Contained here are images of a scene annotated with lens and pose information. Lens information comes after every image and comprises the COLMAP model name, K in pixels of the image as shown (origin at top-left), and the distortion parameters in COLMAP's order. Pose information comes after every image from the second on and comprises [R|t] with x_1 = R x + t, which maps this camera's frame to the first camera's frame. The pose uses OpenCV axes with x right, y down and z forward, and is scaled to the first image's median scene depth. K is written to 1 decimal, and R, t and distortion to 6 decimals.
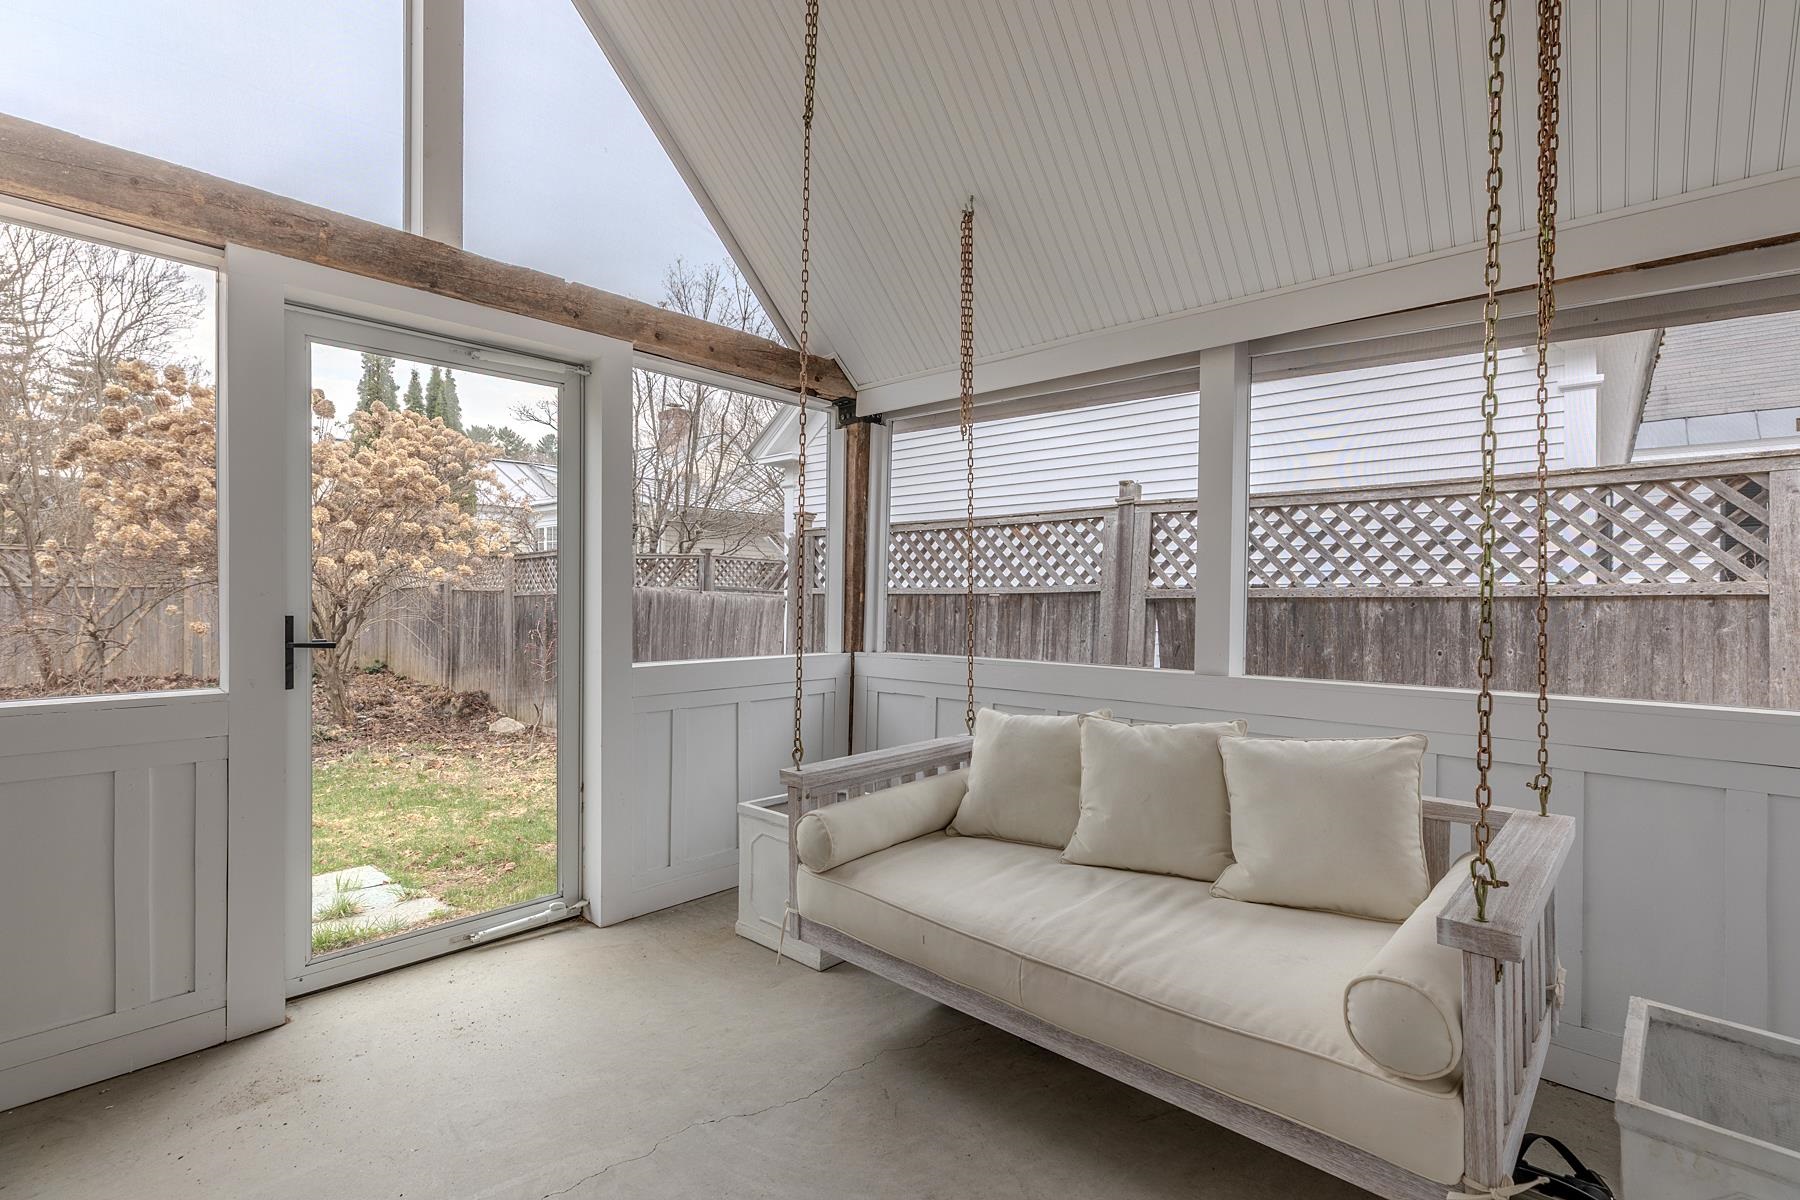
lens RADIAL K [[831.0, 0, 900.7], [0, 831.0, 596.0], [0, 0, 1]] dist [0.002556, -0.000284]
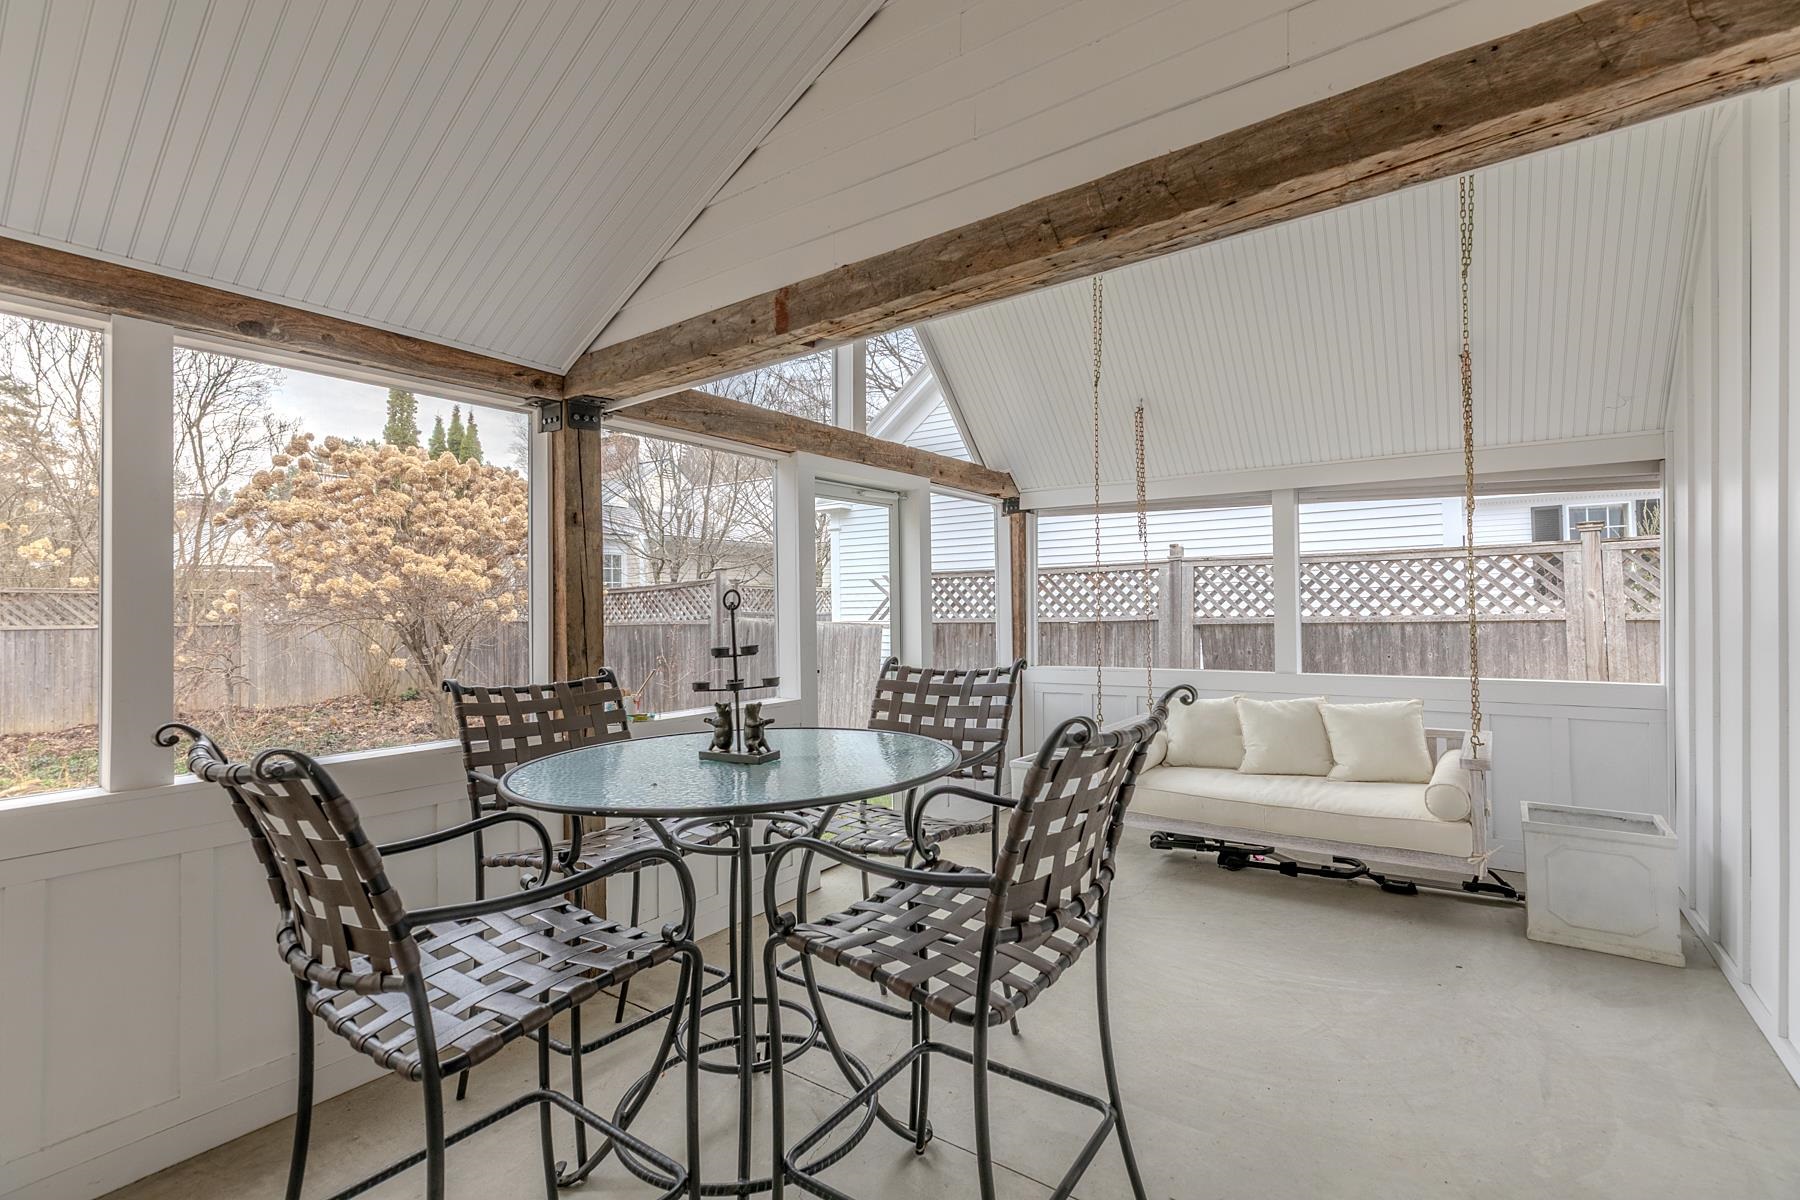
lens RADIAL K [[816.4, 0, 905.3], [0, 816.4, 587.2], [0, 0, 1]] dist [0.001602, 0.001477]
pose [[0.992025, -0.018580, 0.124662, -0.467774], [0.021704, 0.999482, -0.023747, -0.047127], [-0.124156, 0.026263, 0.991915, -0.455710]]
